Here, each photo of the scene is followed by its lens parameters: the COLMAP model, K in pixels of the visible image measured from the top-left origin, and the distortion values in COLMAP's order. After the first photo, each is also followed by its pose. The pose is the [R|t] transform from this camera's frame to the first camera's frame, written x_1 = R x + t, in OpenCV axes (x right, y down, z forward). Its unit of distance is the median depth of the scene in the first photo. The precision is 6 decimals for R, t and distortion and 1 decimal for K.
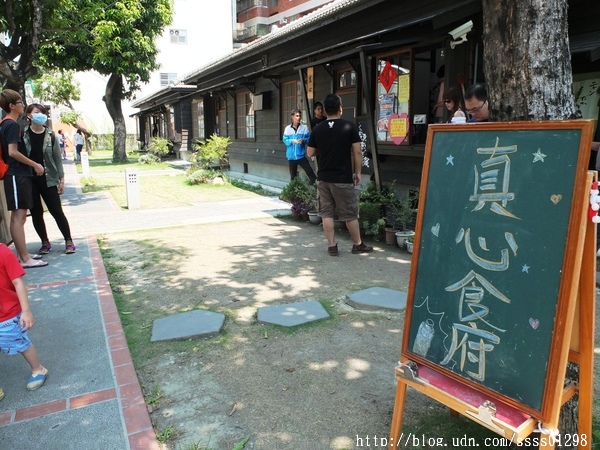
lens RADIAL K [[477.0, 0, 302.2], [0, 477.0, 220.2], [0, 0, 1]] dist [-0.043706, -0.005139]
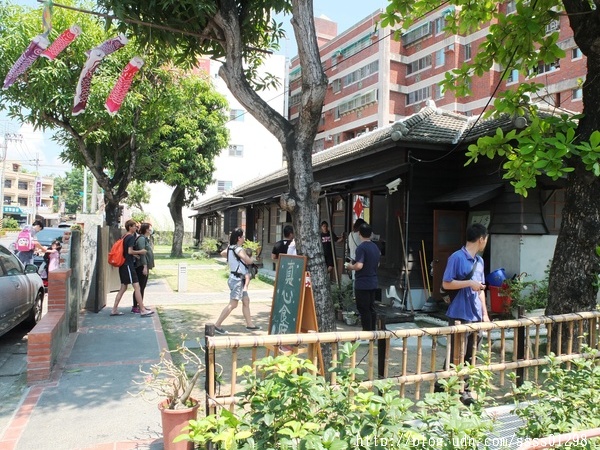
lens RADIAL K [[477.0, 0, 296.8], [0, 477.0, 226.9], [0, 0, 1]] dist [-0.043706, -0.005139]
pose [[0.992138, 0.032319, -0.120900, 0.064635], [-0.055083, 0.980241, -0.189983, 0.016050], [0.112371, 0.195149, 0.974315, -0.163529]]
